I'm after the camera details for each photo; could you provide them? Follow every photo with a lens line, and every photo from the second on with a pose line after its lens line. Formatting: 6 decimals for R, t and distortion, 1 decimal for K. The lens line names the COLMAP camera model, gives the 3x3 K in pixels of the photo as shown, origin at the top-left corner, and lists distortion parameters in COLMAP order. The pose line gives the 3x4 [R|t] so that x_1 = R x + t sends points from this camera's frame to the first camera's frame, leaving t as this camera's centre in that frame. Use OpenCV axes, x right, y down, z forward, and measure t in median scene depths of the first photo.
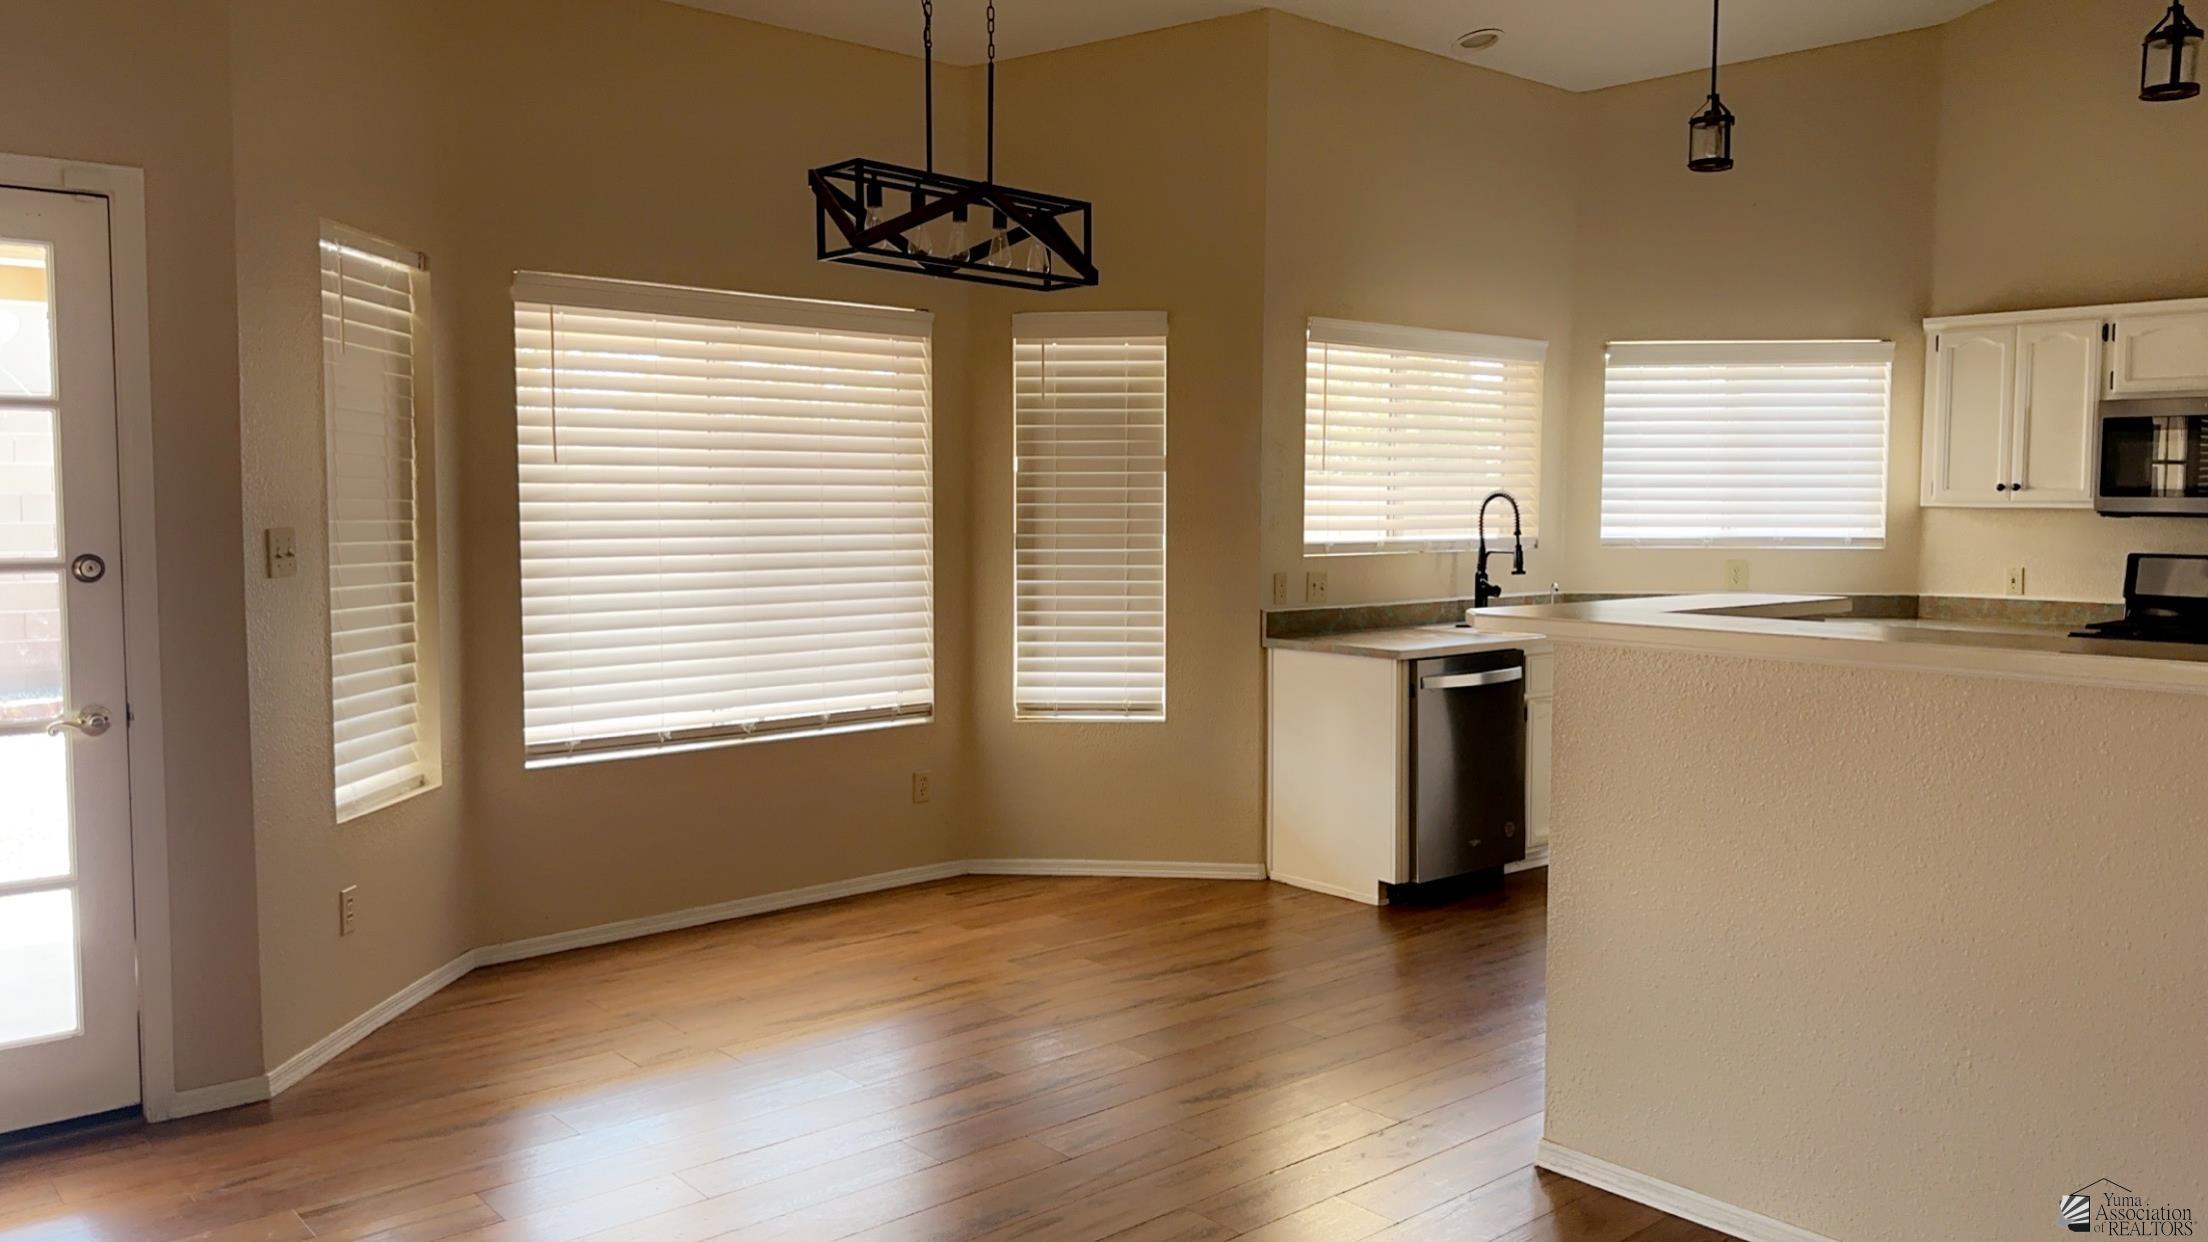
lens RADIAL K [[1647.8, 0, 1113.7], [0, 1647.8, 610.3], [0, 0, 1]] dist [0.050242, -0.038407]
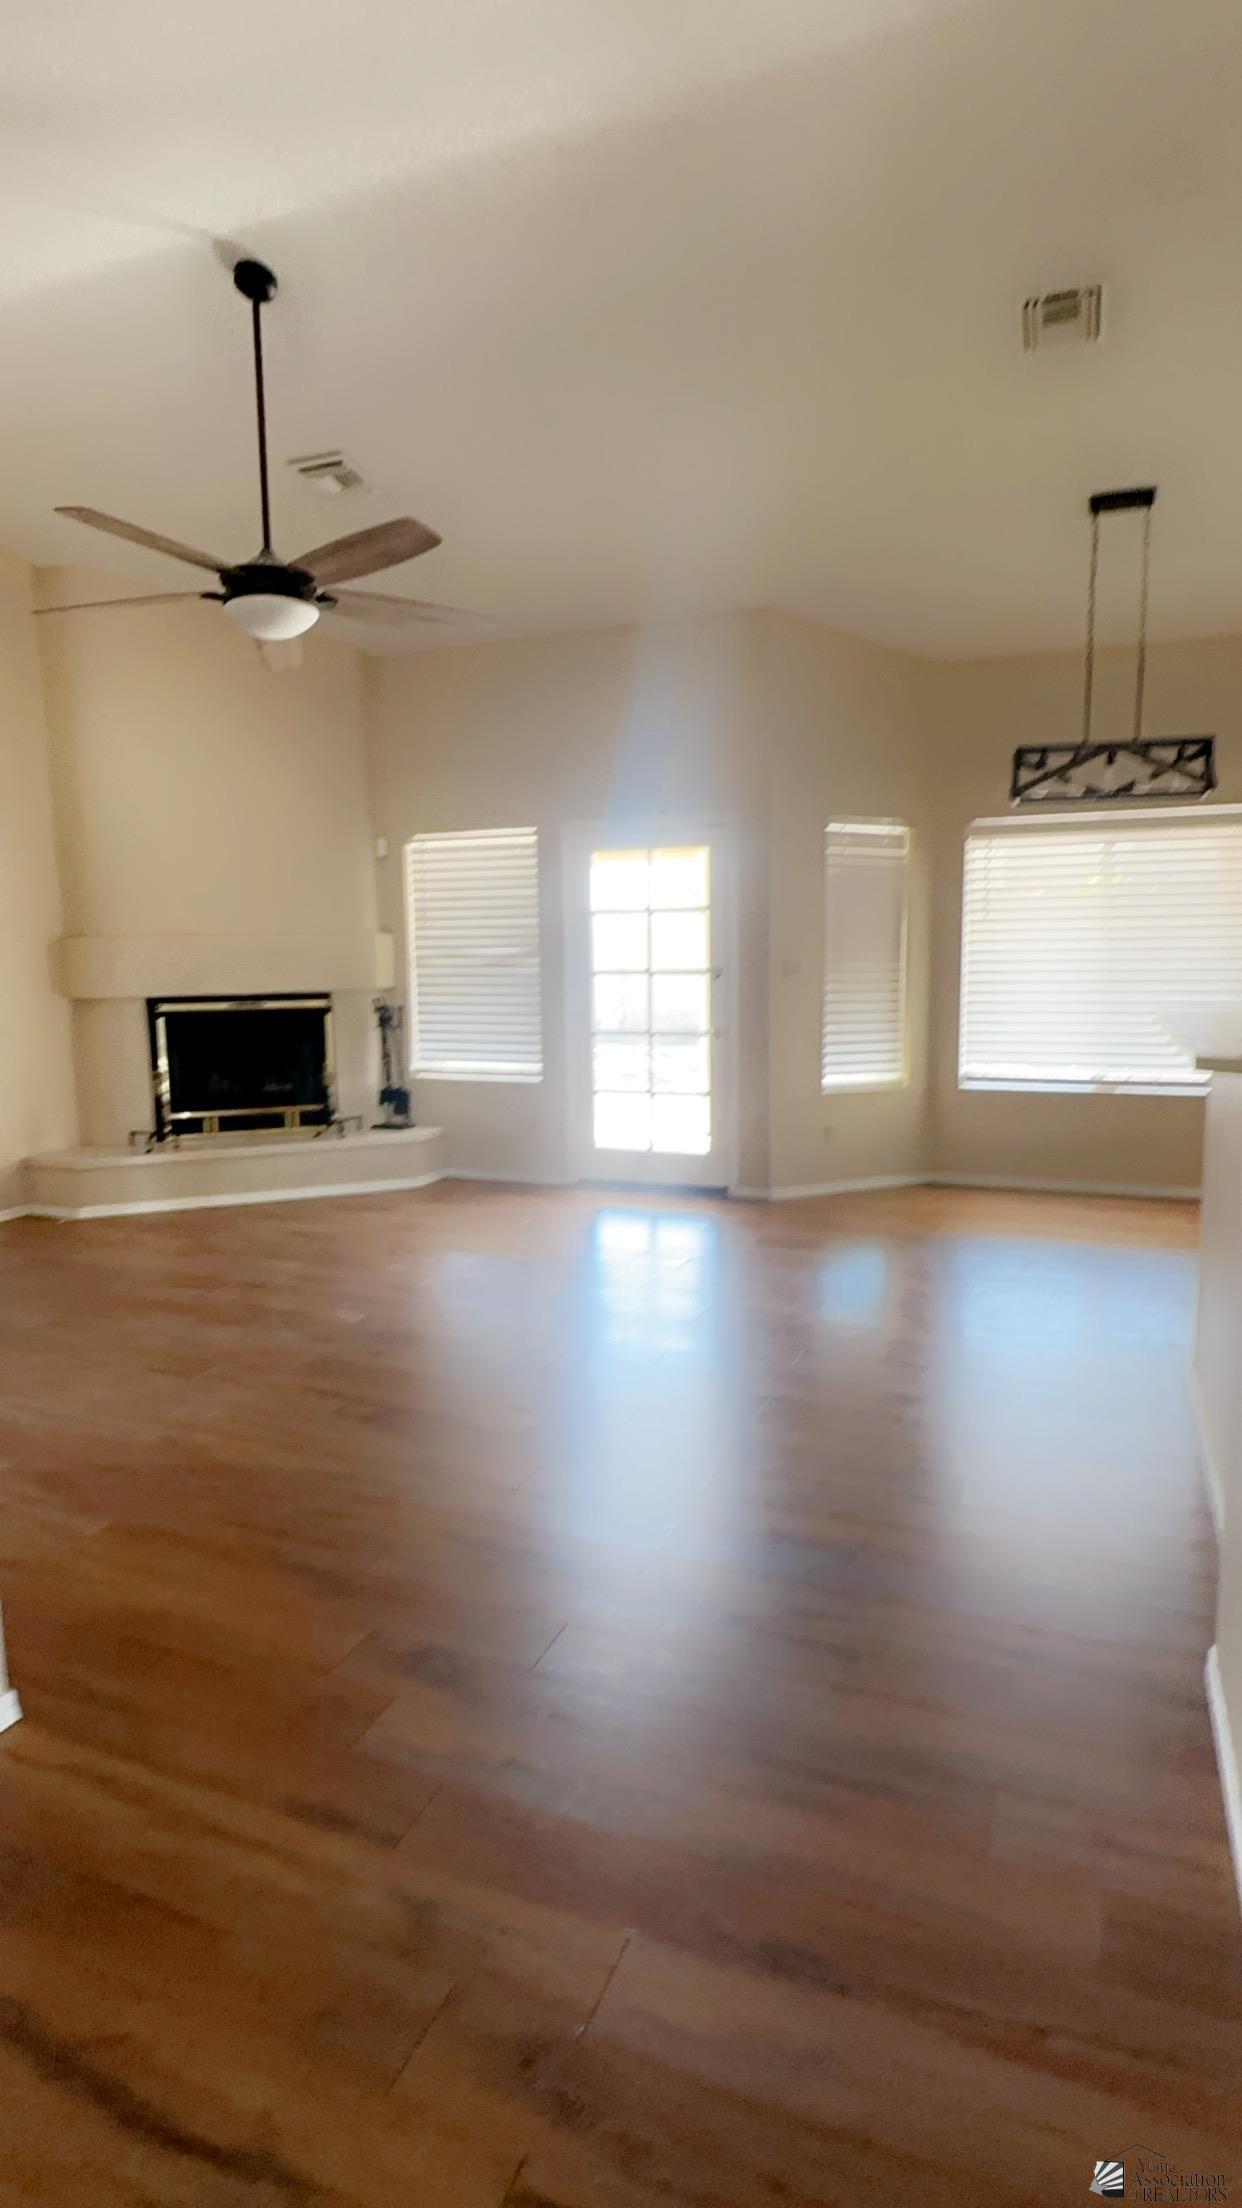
lens RADIAL K [[1143.6, 0, 606.5], [0, 1143.6, 1117.4], [0, 0, 1]] dist [0.000930, 0.003613]
pose [[0.446869, 0.123257, -0.886068, 0.569237], [-0.049201, 0.992350, 0.113228, 0.002203], [0.893246, -0.007003, 0.449515, 0.042144]]
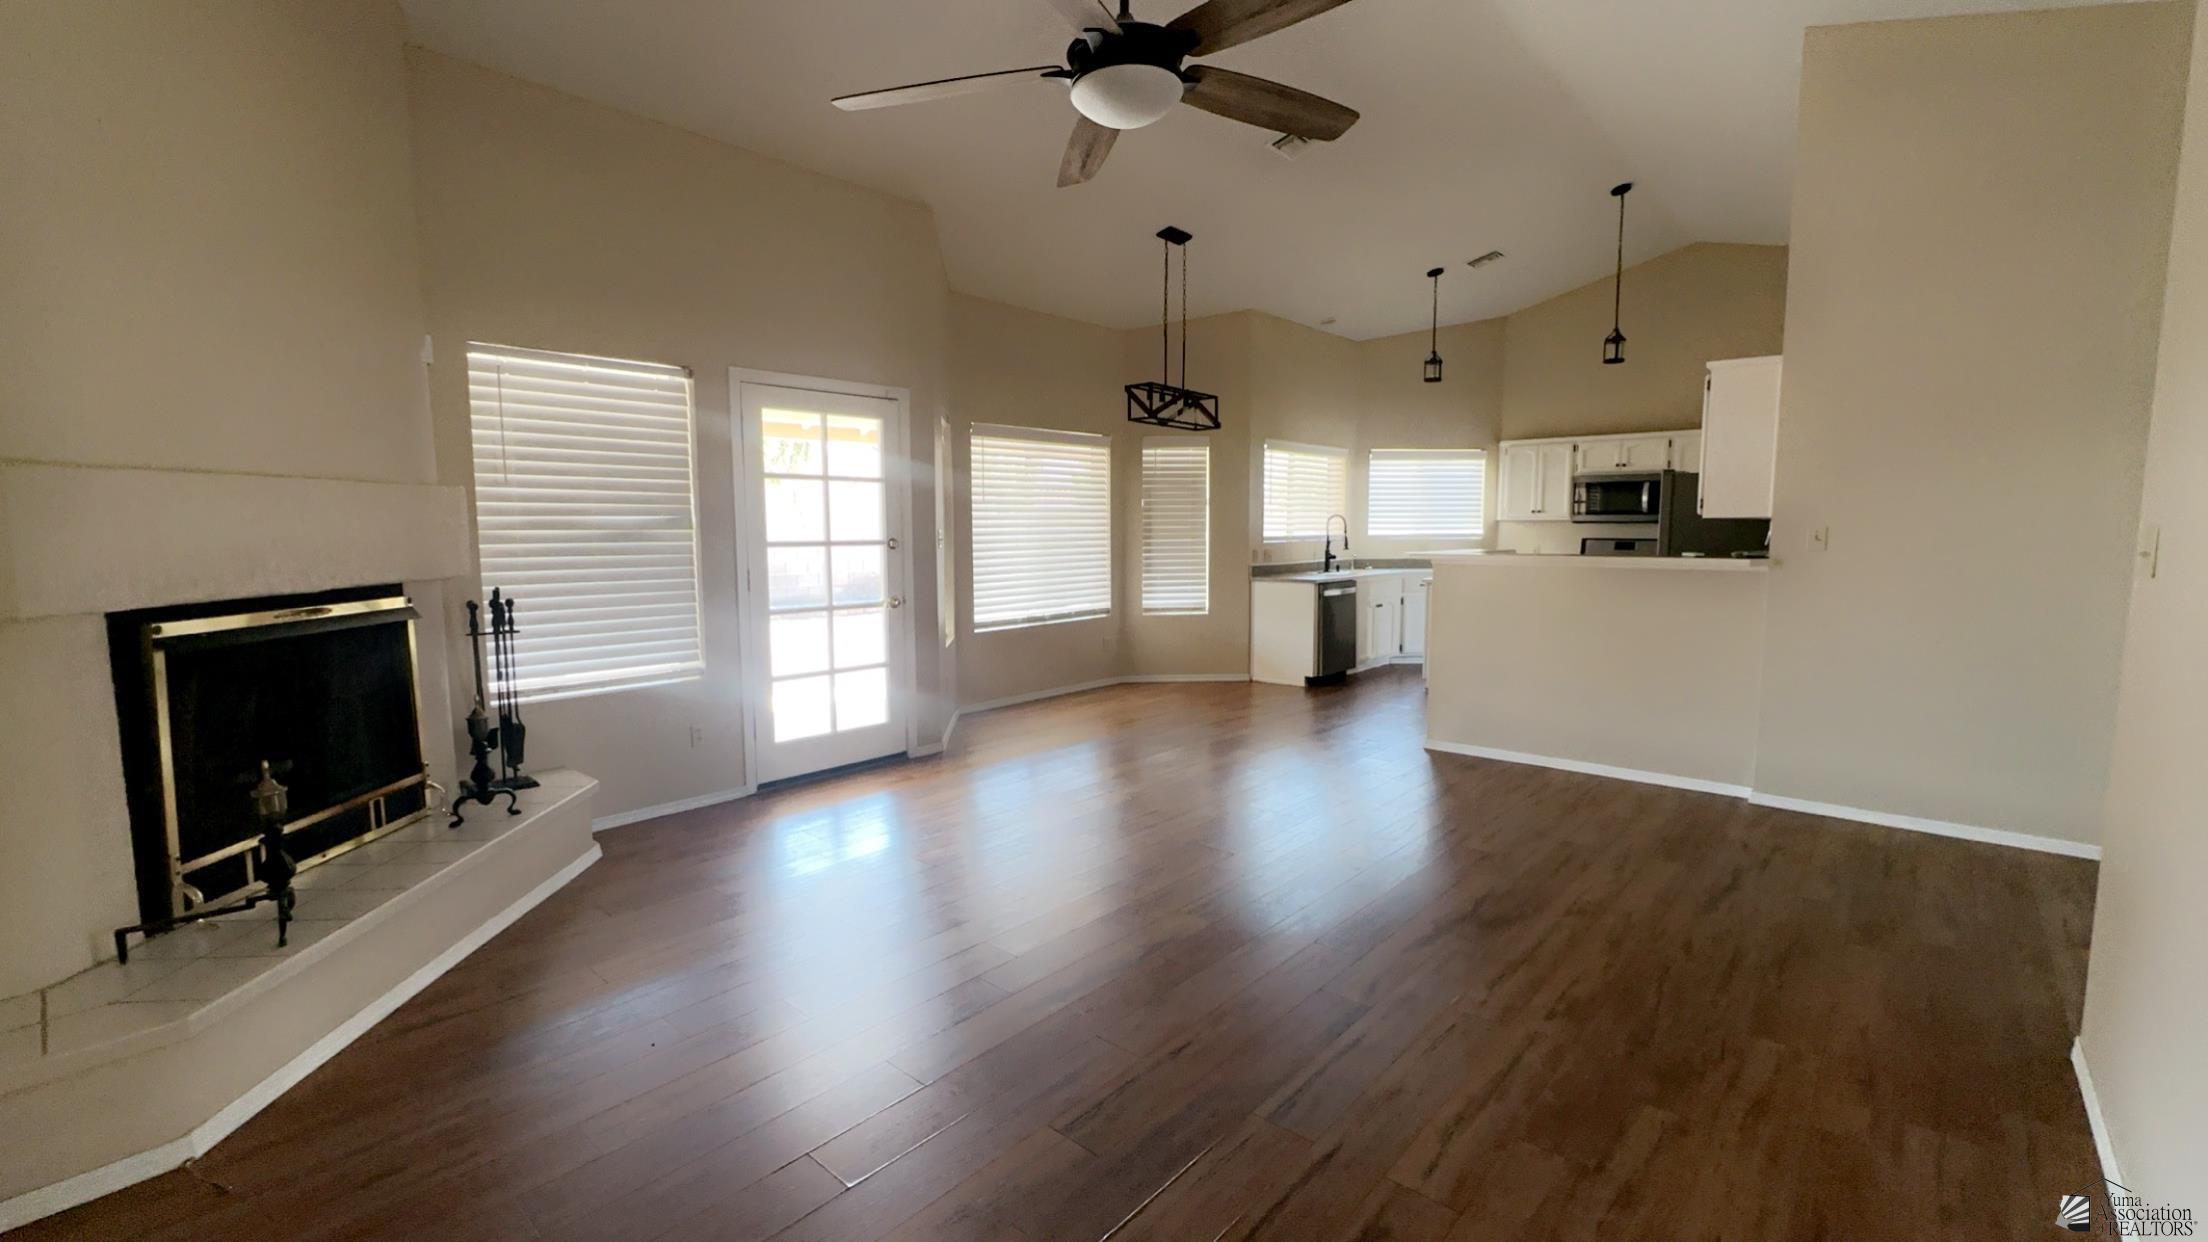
lens RADIAL K [[936.2, 0, 1106.9], [0, 936.2, 621.5], [0, 0, 1]] dist [0.001426, 0.002224]
pose [[0.990757, -0.021459, 0.133939, -0.310897], [0.017134, 0.999297, 0.033359, 0.034507], [-0.134561, -0.030755, 0.990428, -0.315740]]
